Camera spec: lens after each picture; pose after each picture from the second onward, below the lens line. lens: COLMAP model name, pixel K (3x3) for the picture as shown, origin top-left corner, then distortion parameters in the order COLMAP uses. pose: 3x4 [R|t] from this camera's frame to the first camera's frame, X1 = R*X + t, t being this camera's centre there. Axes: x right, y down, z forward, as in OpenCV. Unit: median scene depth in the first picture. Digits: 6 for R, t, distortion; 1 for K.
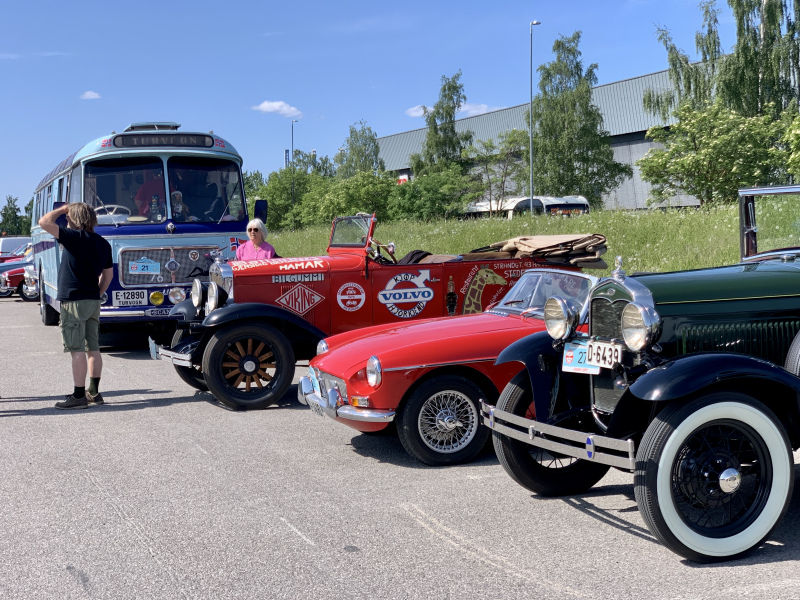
lens RADIAL K [[1208.1, 0, 402.2], [0, 1208.1, 297.6], [0, 0, 1]] dist [0.094088, 0.000000]
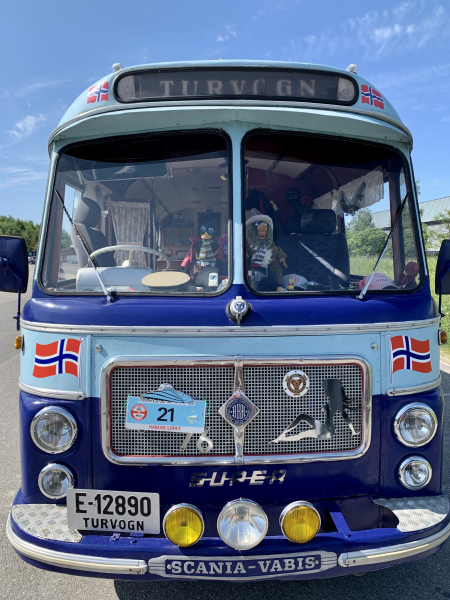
lens RADIAL K [[450.0, 0, 228.2], [0, 450.0, 300.1], [0, 0, 1]] dist [0.074023, 0.000634]
pose [[0.956709, 0.055003, -0.285801, -0.153404], [-0.040969, 0.997653, 0.054857, -0.067664], [0.288148, -0.040774, 0.956718, 0.861647]]
